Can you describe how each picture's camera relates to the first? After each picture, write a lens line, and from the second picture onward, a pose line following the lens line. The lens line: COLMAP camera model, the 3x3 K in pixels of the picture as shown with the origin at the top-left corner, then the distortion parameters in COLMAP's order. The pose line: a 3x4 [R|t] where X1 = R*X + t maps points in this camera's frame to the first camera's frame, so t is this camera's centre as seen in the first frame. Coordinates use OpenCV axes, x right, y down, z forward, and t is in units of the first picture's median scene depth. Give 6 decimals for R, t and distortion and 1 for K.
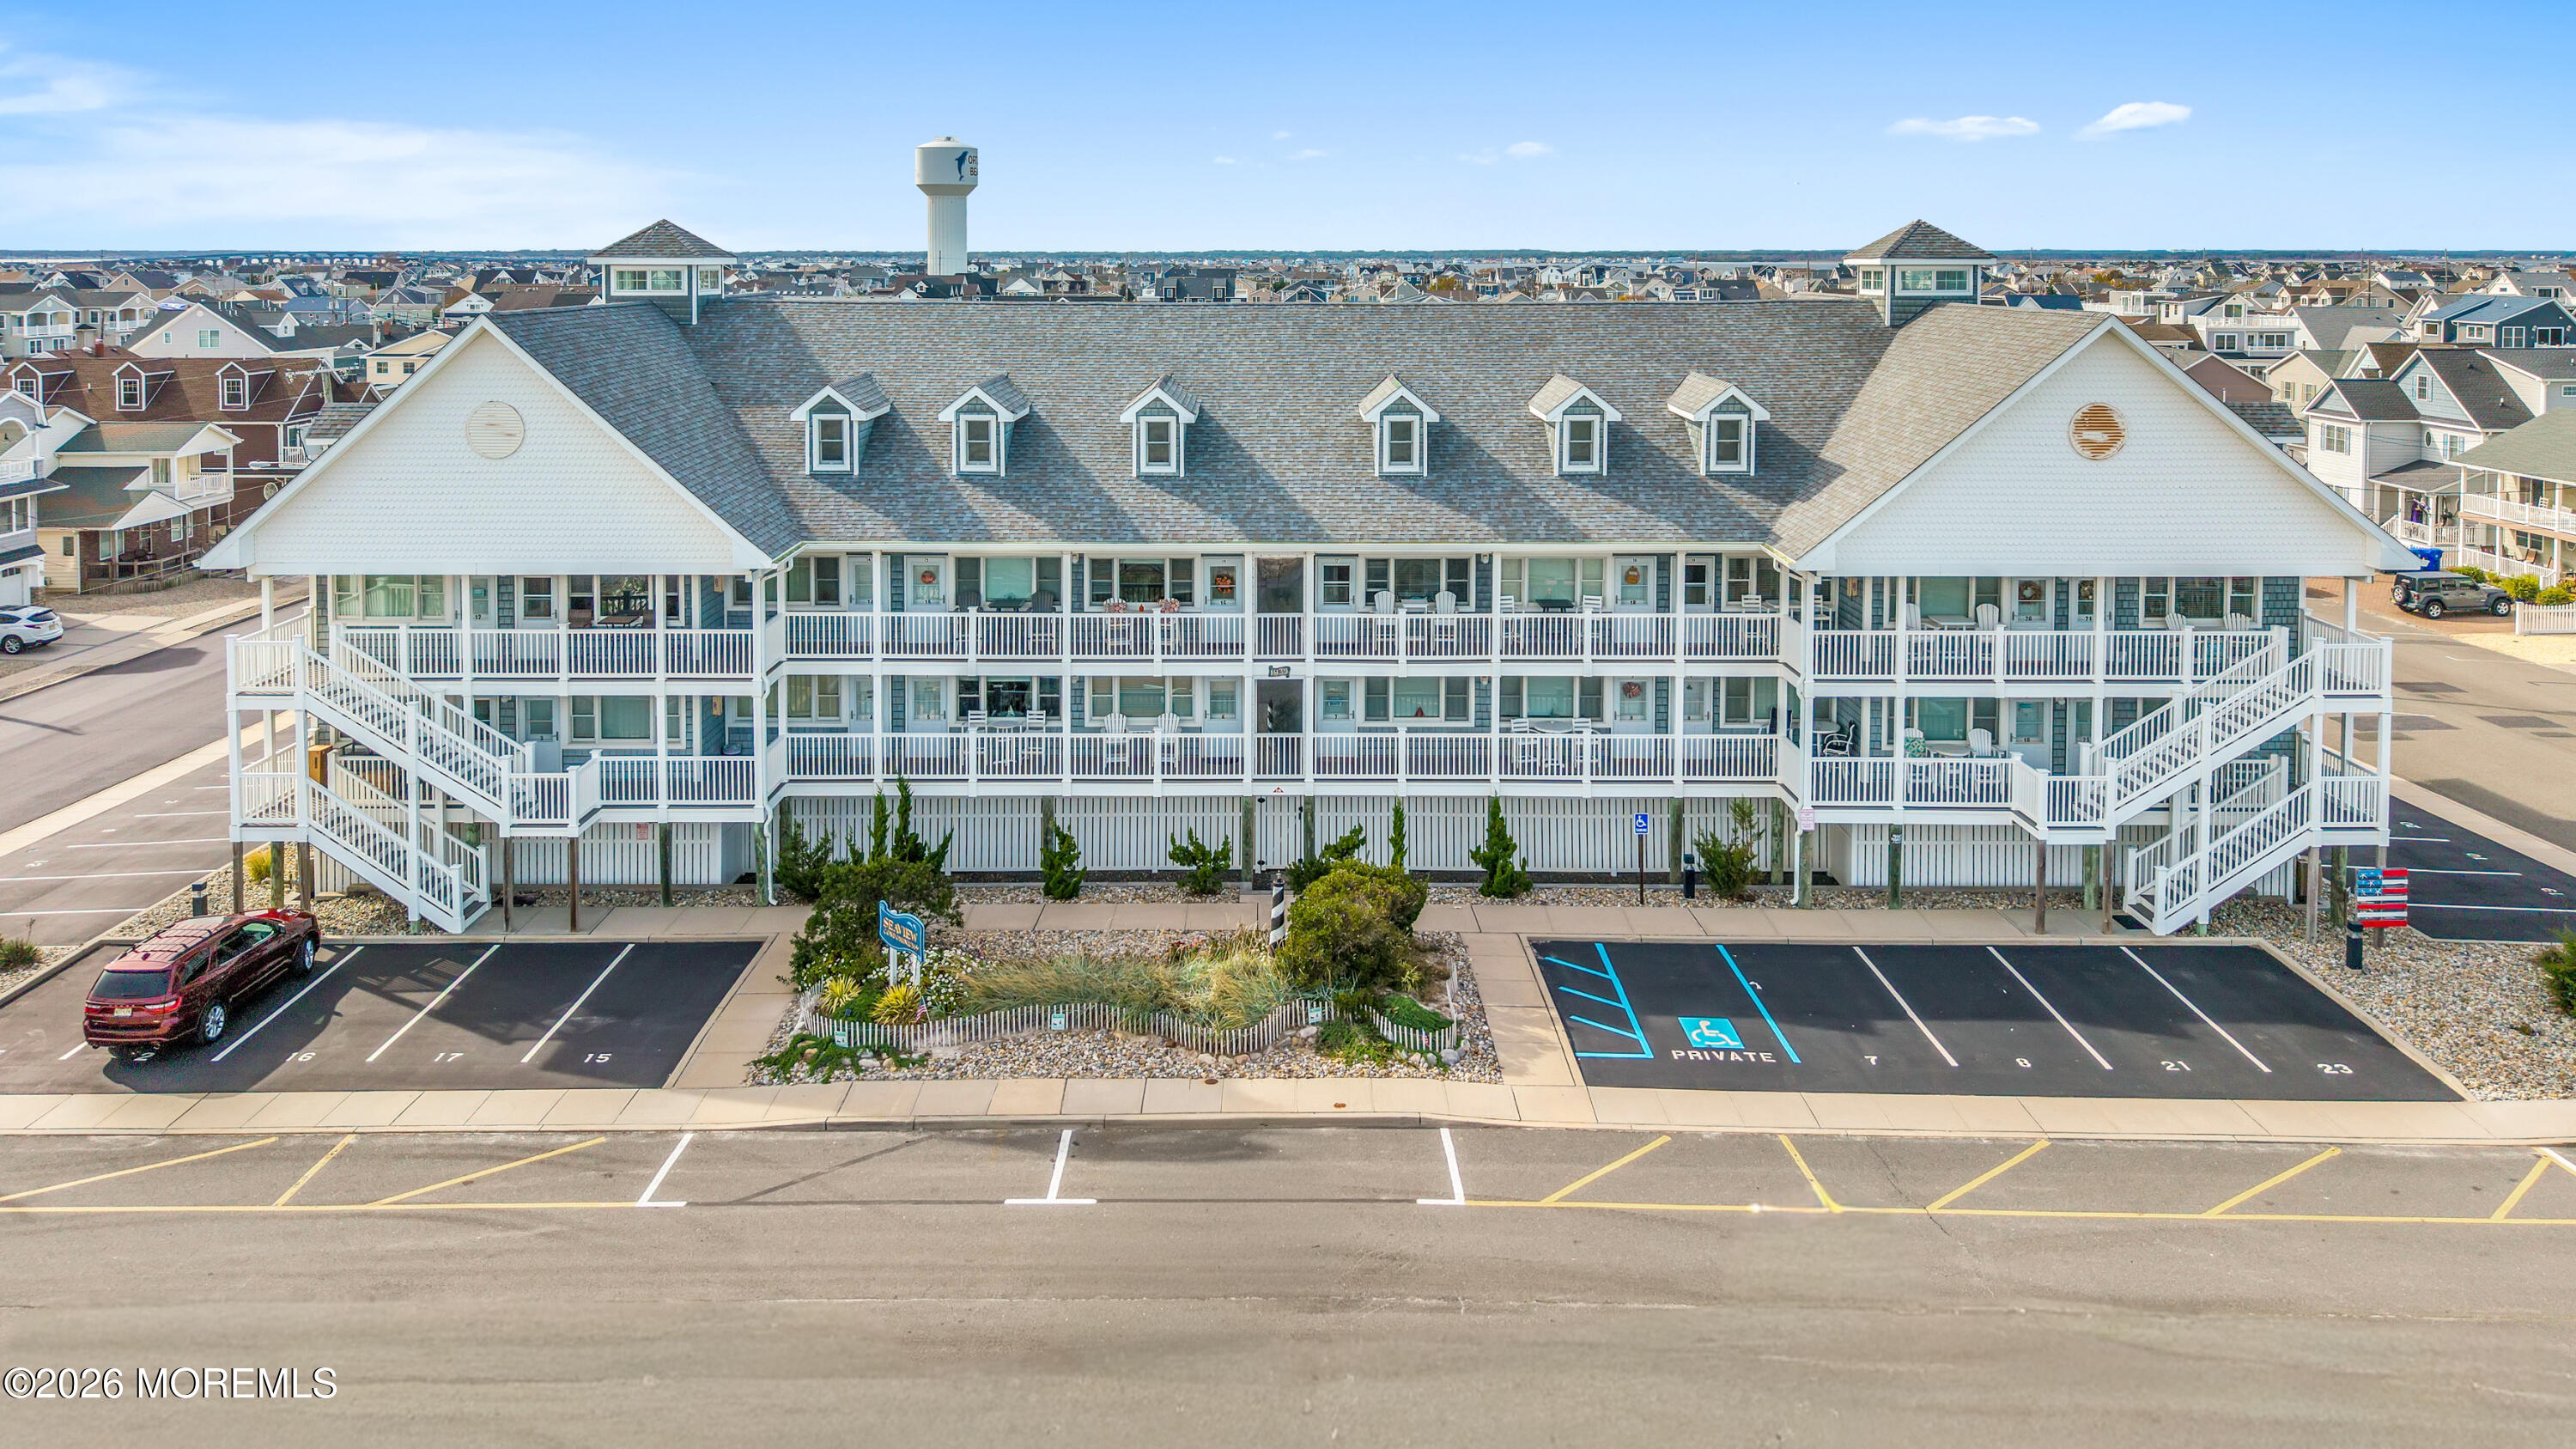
lens RADIAL K [[1815.9, 0, 1231.4], [0, 1815.9, 392.8], [0, 0, 1]] dist [0.047088, -0.039941]
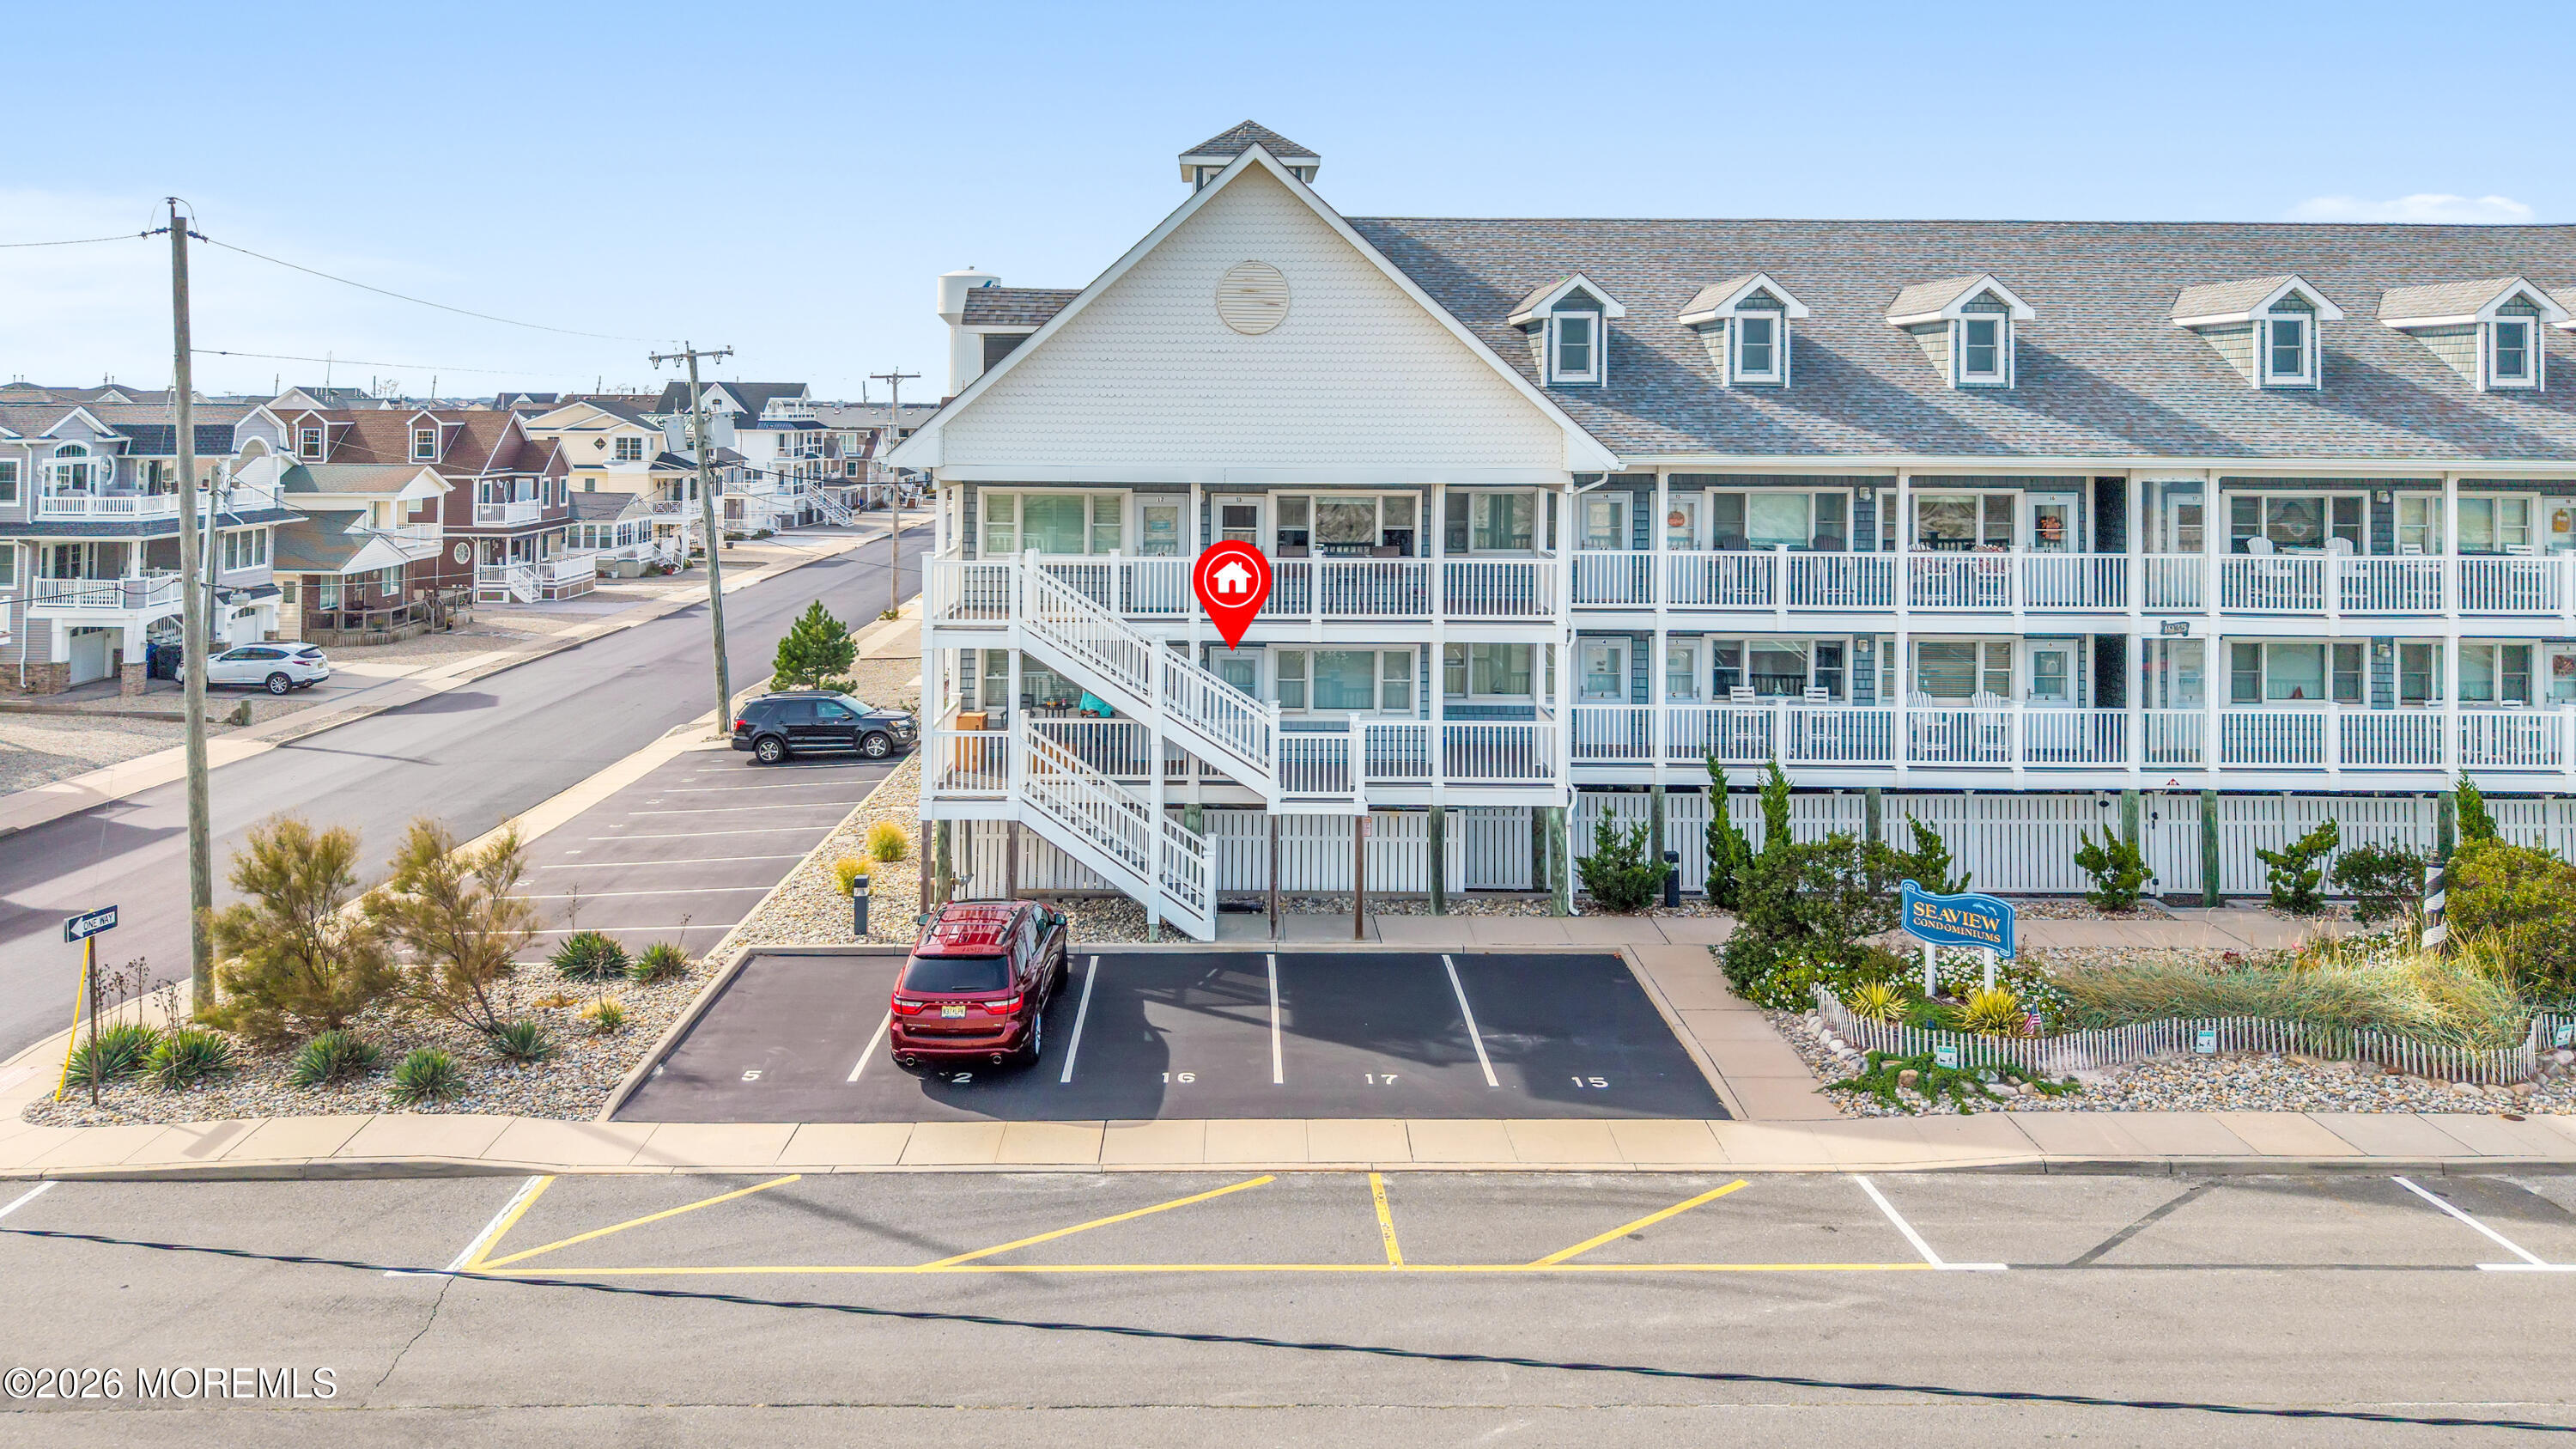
lens RADIAL K [[1815.9, 0, 1231.4], [0, 1815.9, 392.8], [0, 0, 1]] dist [0.047088, -0.039941]
pose [[0.999833, 0.007537, 0.016624, -0.426925], [-0.006141, 0.996572, -0.082503, 0.128630], [-0.017189, 0.082387, 0.996452, 0.219186]]
